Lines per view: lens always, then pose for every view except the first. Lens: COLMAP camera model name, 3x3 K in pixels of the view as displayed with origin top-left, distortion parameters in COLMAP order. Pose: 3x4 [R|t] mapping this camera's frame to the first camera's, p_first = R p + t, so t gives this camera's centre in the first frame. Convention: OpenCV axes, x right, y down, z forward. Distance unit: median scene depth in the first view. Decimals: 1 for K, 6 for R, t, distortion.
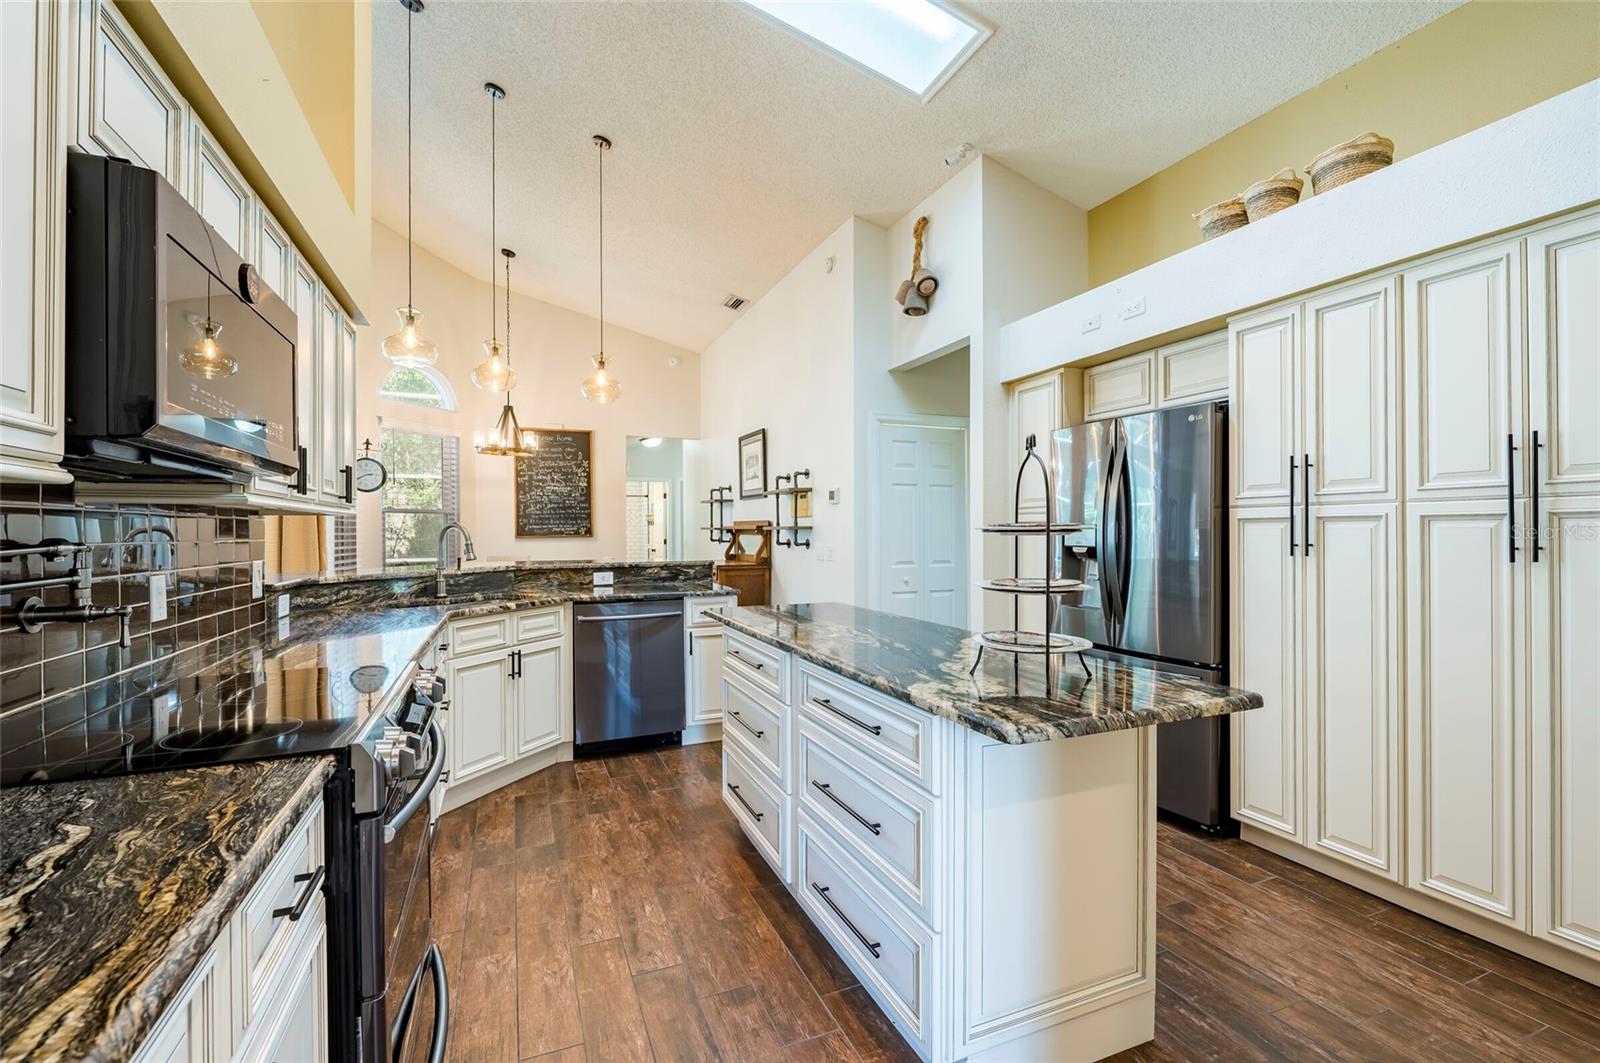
lens RADIAL K [[702.8, 0, 800.0], [0, 702.8, 531.5], [0, 0, 1]] dist [0.010256, 0.000044]
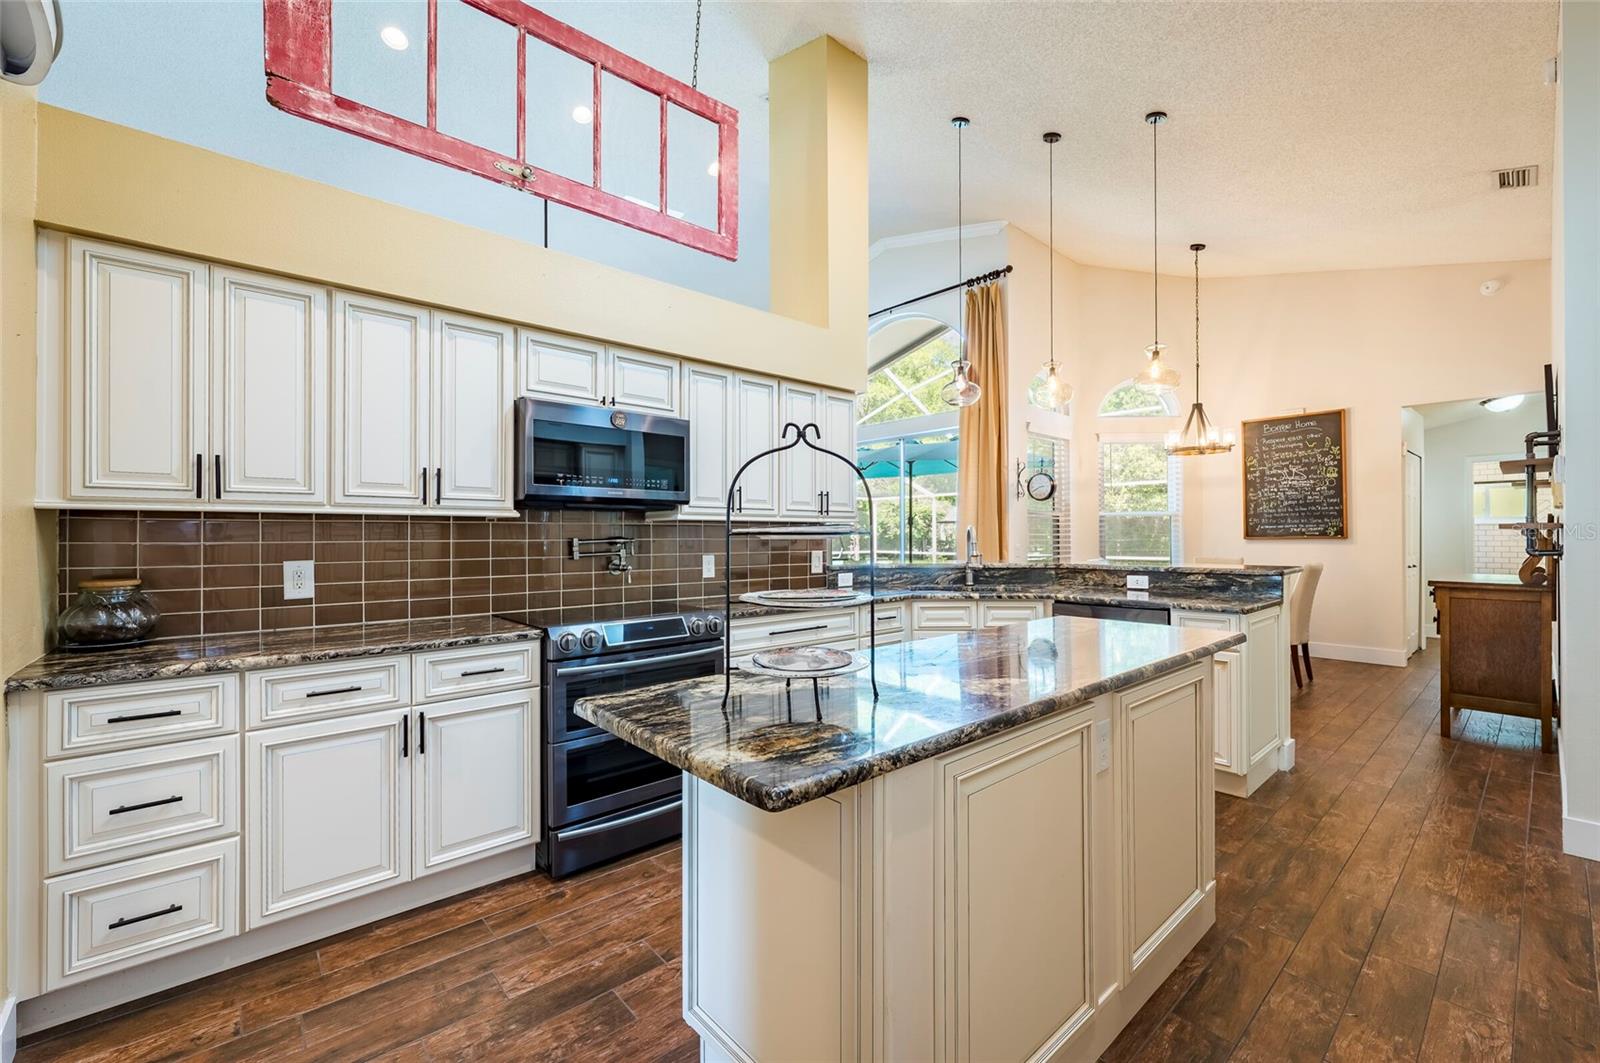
lens RADIAL K [[660.9, 0, 800.0], [0, 660.9, 531.5], [0, 0, 1]] dist [-0.000081, -0.000047]
pose [[0.317986, -0.001813, -0.948094, 0.277721], [0.001411, 0.999998, -0.001439, -0.000556], [0.948094, -0.000880, 0.317988, 0.187586]]
